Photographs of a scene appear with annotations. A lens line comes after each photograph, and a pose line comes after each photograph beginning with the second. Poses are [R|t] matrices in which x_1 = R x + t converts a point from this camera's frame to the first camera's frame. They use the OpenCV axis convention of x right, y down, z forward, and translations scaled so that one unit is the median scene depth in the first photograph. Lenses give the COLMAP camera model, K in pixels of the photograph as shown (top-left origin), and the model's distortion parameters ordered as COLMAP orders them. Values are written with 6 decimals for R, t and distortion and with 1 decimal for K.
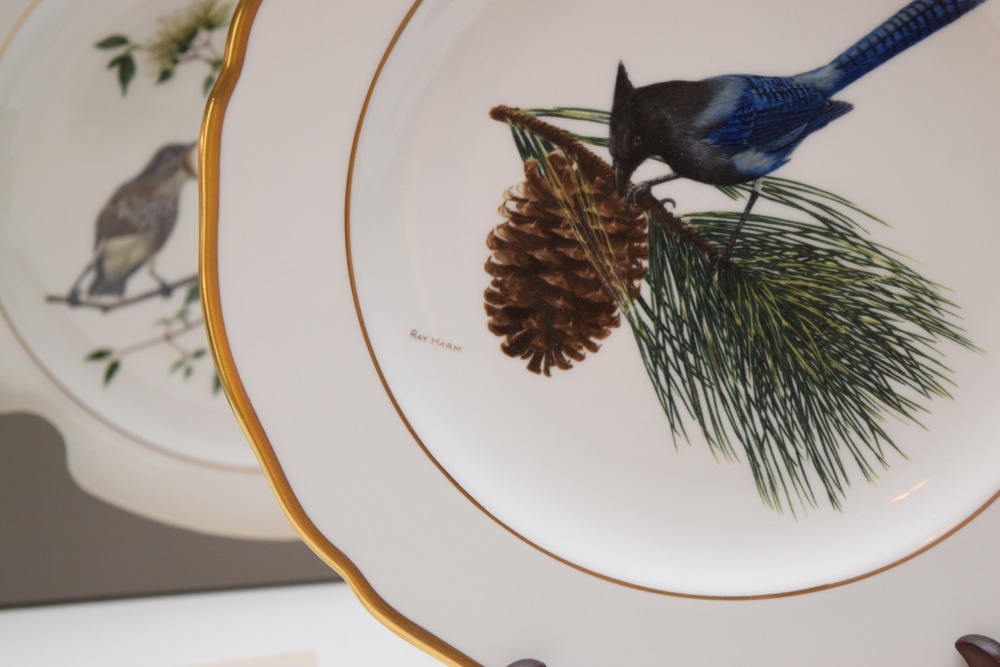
lens RADIAL K [[3518.1, 0, 439.5], [0, 3518.1, 331.7], [0, 0, 1]] dist [0.804304, 0.000000]
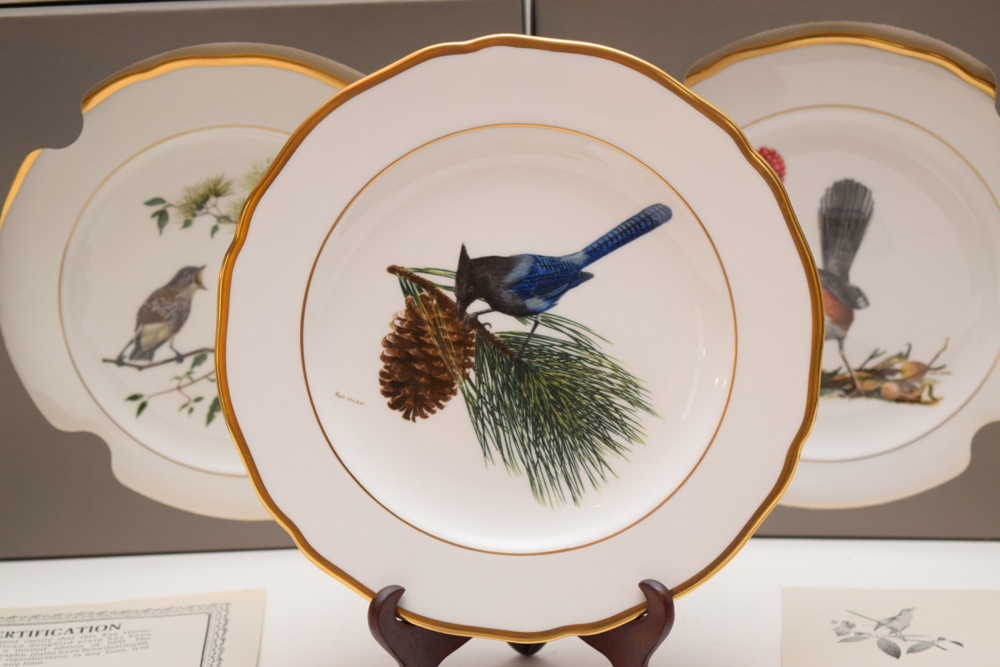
lens RADIAL K [[2995.1, 0, 543.1], [0, 2995.1, 331.8], [0, 0, 1]] dist [0.424282, 0.000000]
pose [[0.997156, 0.045072, 0.060400, 0.003063], [-0.043914, 0.998828, -0.020355, -0.004318], [-0.061247, 0.017644, 0.997967, -0.469016]]
